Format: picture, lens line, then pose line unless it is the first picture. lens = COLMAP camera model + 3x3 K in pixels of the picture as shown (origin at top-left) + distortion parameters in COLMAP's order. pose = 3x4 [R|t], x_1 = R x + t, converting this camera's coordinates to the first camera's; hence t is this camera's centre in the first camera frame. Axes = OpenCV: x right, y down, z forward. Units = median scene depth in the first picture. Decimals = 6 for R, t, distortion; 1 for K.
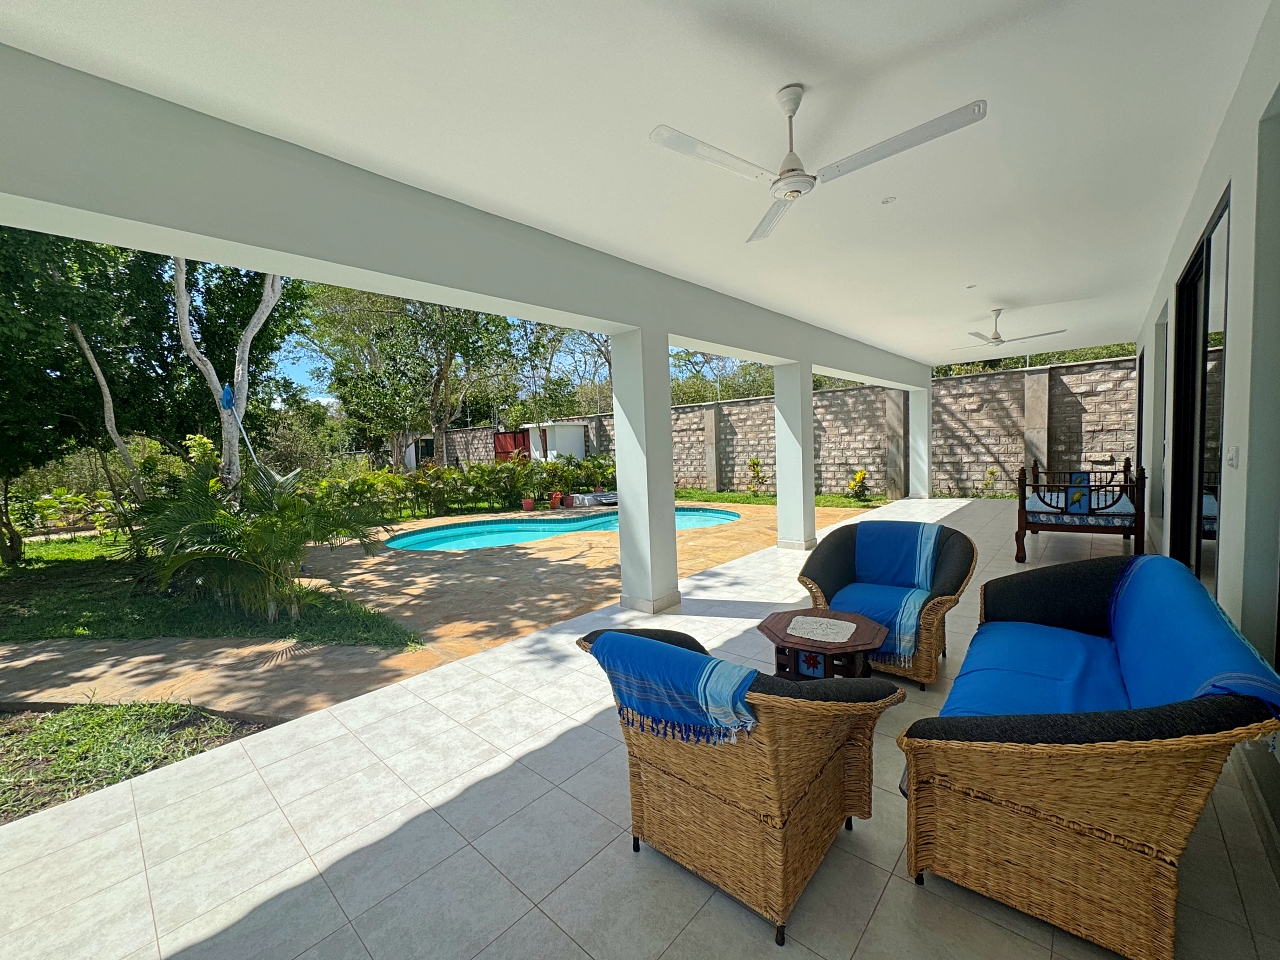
lens RADIAL K [[517.8, 0, 648.3], [0, 517.8, 481.9], [0, 0, 1]] dist [0.000694, 0.000106]
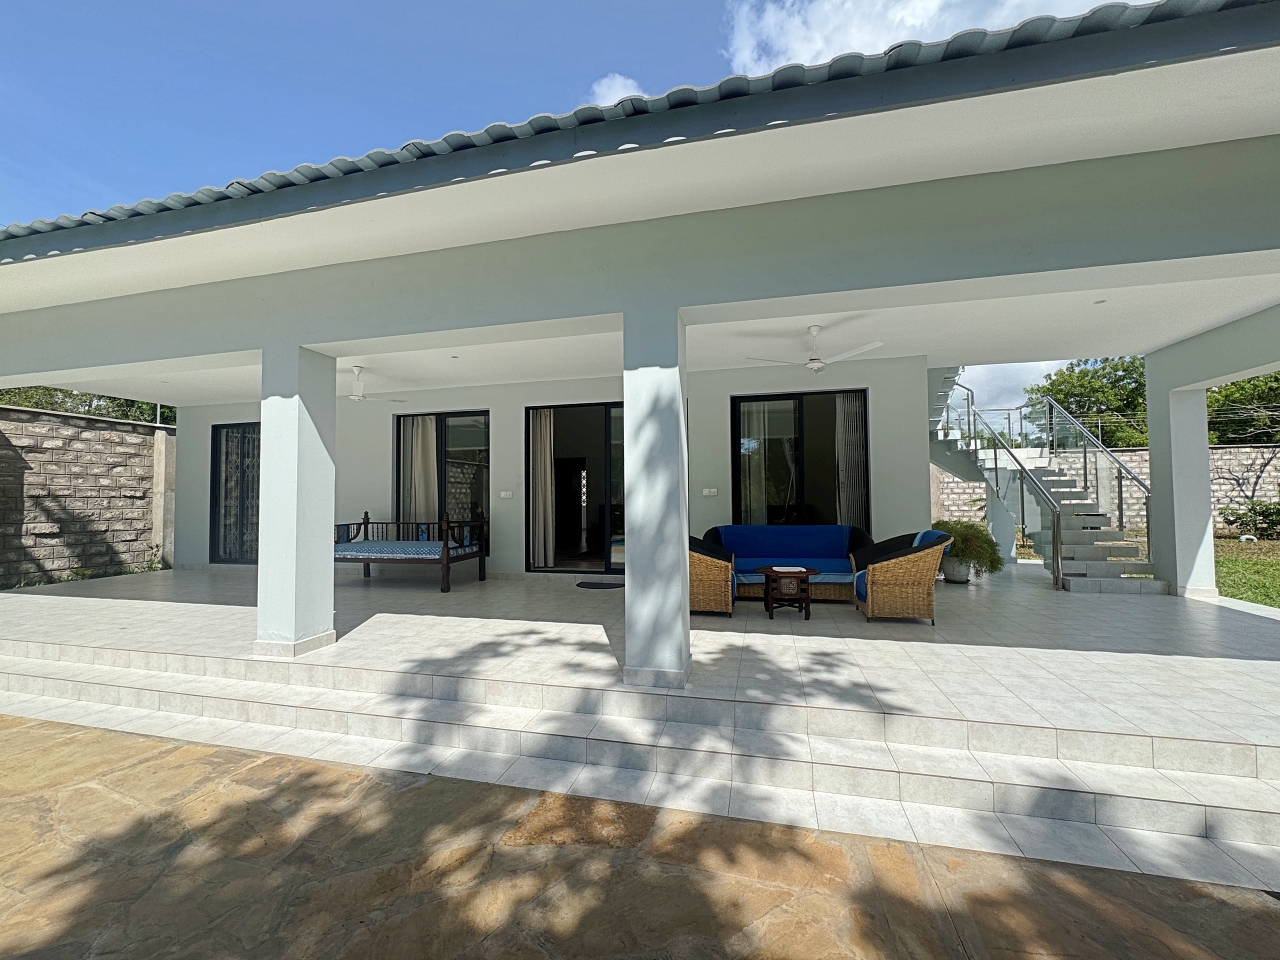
lens RADIAL K [[517.8, 0, 648.3], [0, 517.8, 481.9], [0, 0, 1]] dist [0.000694, 0.000106]
pose [[-0.460597, 0.084566, 0.883571, -0.291708], [0.101185, 0.993964, -0.042386, 0.009543], [-0.881823, 0.069881, -0.466374, 0.556448]]
